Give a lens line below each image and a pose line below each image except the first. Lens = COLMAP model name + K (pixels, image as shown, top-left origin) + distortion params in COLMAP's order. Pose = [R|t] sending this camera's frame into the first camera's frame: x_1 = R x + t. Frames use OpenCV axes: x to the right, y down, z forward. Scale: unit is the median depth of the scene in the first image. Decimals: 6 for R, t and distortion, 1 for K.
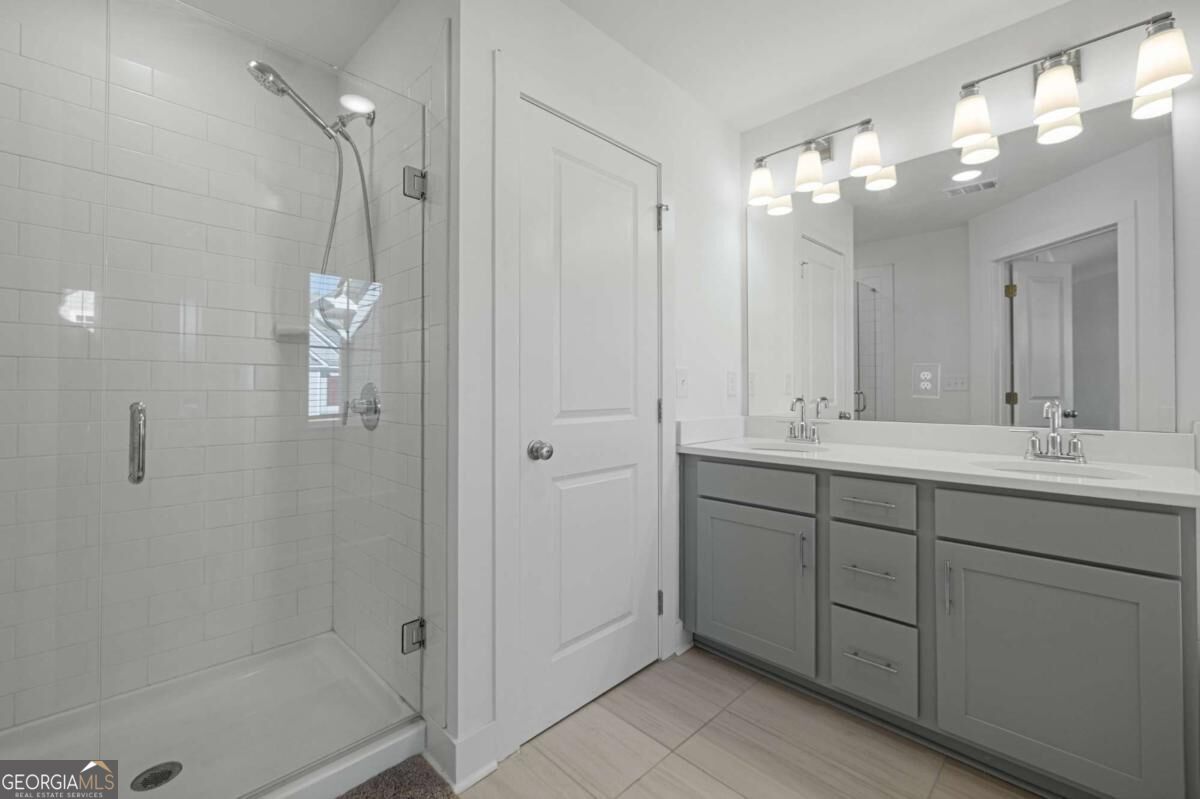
lens RADIAL K [[505.3, 0, 593.1], [0, 505.3, 383.0], [0, 0, 1]] dist [-0.000908, 0.000529]
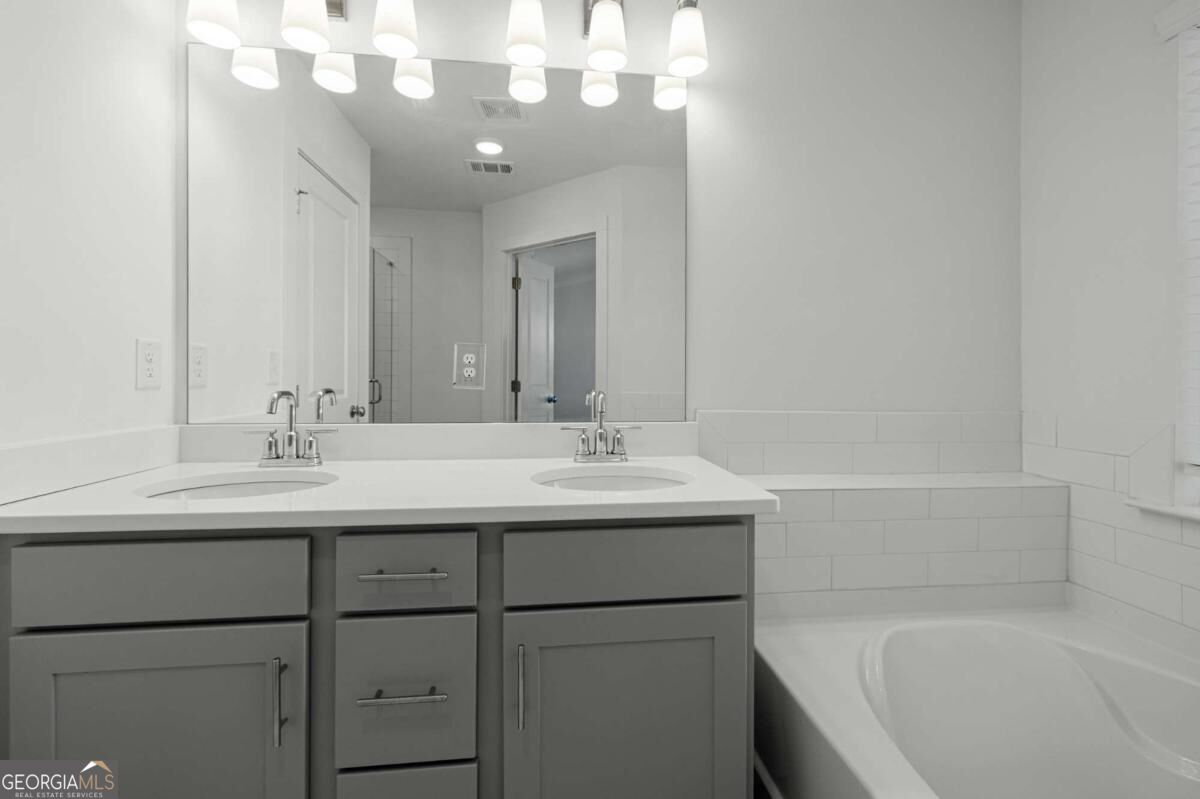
lens RADIAL K [[505.3, 0, 593.1], [0, 505.3, 383.0], [0, 0, 1]] dist [-0.000908, 0.000529]
pose [[0.619166, -0.003697, 0.785252, 0.167586], [-0.015080, 0.999749, 0.016597, 0.005120], [-0.785116, -0.022118, 0.618954, 0.352747]]
